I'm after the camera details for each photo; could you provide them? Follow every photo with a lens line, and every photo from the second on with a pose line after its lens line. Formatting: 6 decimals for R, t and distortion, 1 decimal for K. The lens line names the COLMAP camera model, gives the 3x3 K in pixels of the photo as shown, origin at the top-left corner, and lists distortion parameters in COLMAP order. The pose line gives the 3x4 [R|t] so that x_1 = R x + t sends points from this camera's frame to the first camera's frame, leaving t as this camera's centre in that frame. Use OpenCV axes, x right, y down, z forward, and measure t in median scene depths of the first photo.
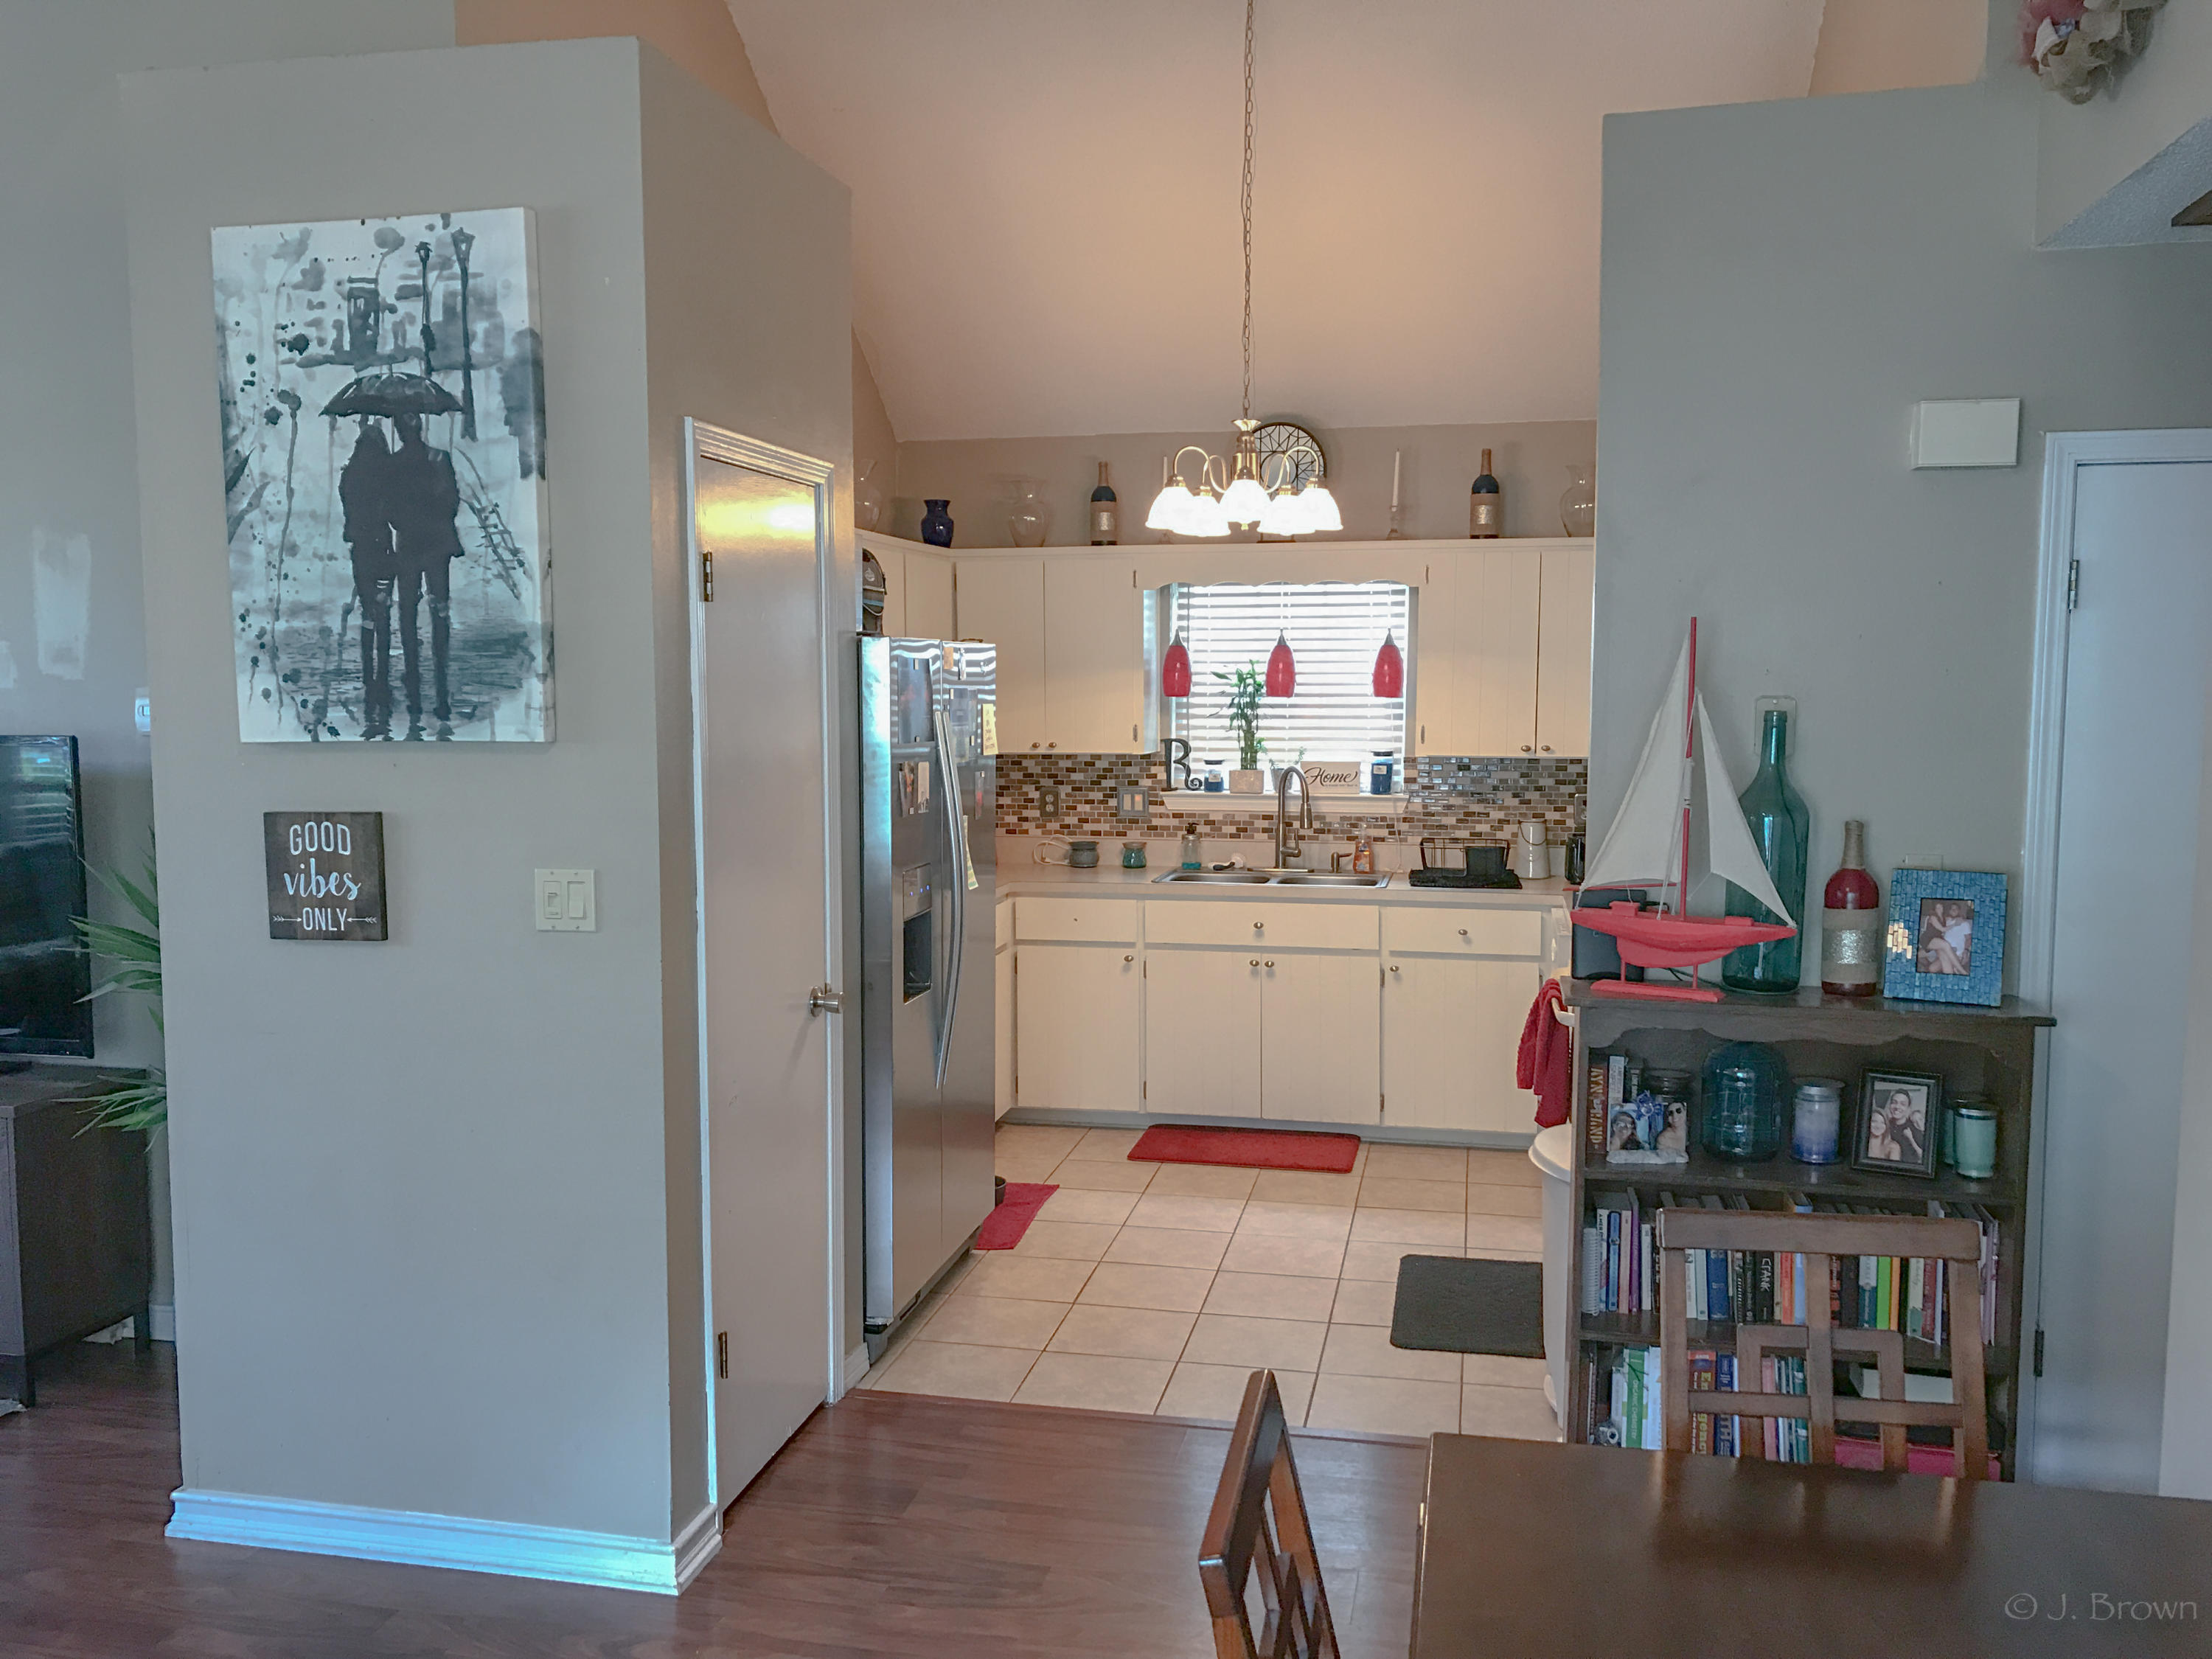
lens RADIAL K [[1853.2, 0, 1087.4], [0, 1853.2, 838.6], [0, 0, 1]] dist [0.081241, -0.047200]
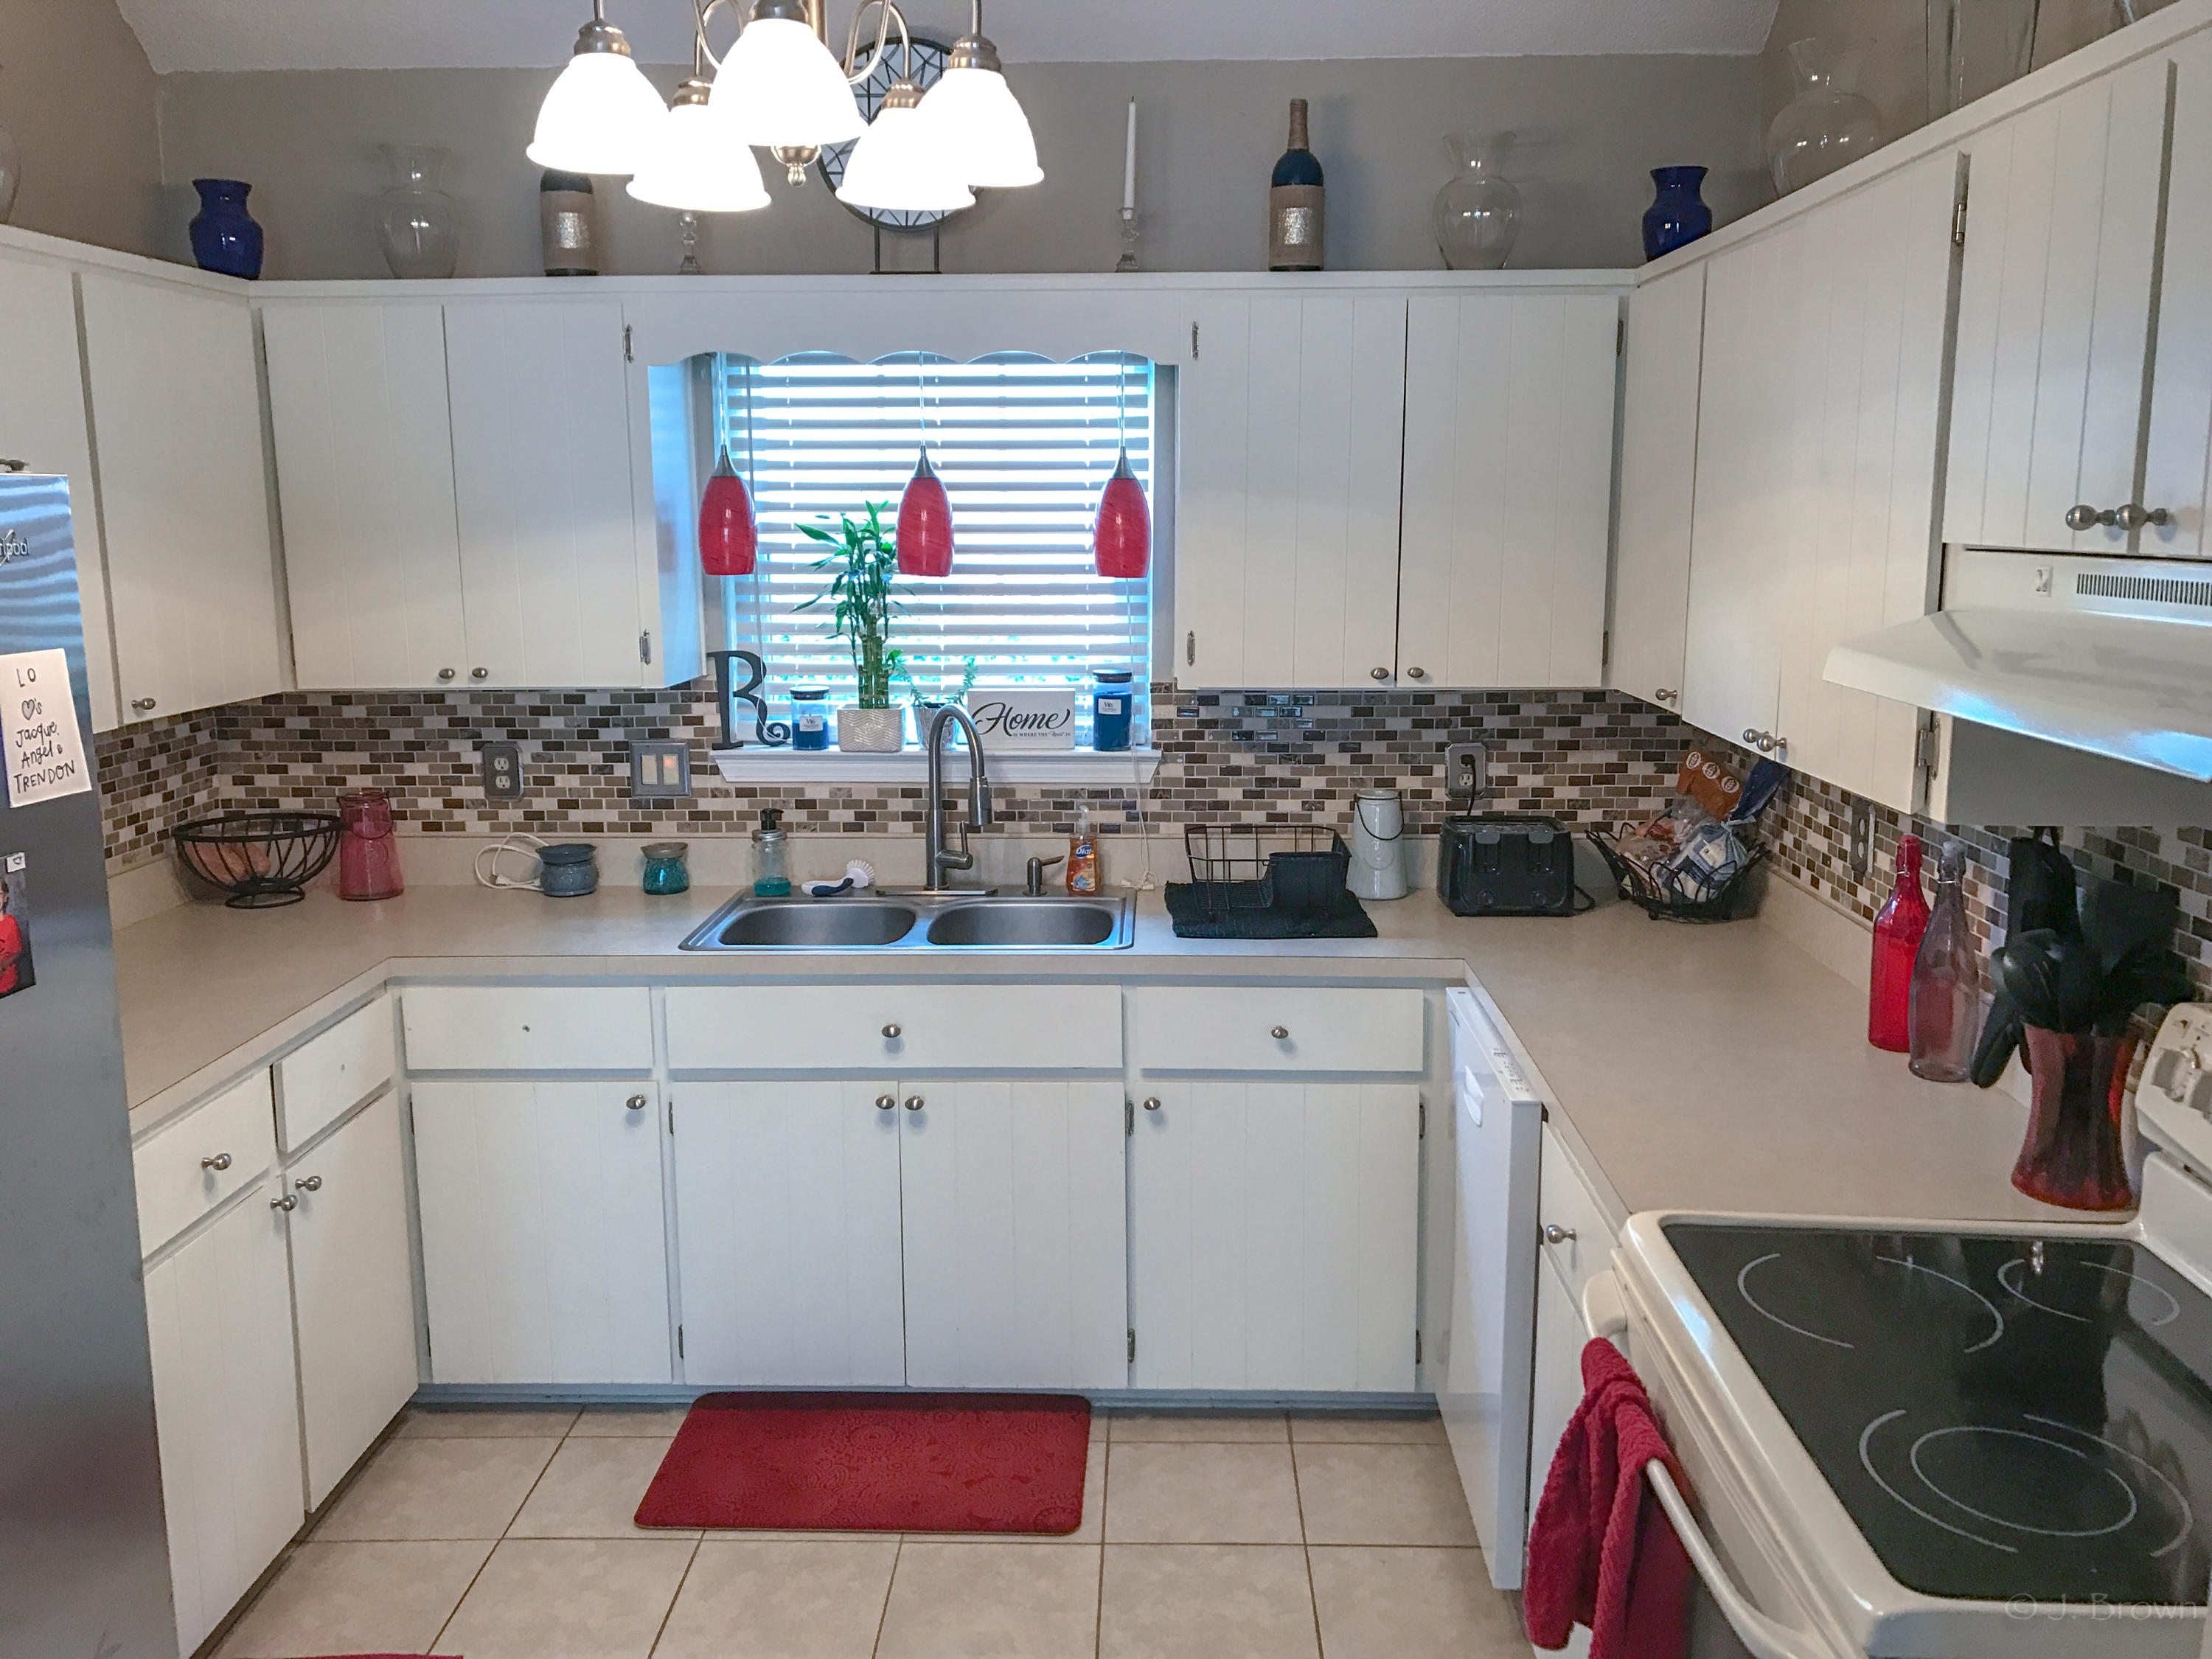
lens RADIAL K [[1853.2, 0, 1123.6], [0, 1853.2, 834.4], [0, 0, 1]] dist [0.081241, -0.047200]
pose [[0.981908, -0.036202, 0.185867, 0.057734], [0.019656, 0.995738, 0.090106, -0.048927], [-0.188337, -0.084823, 0.978435, 0.456730]]
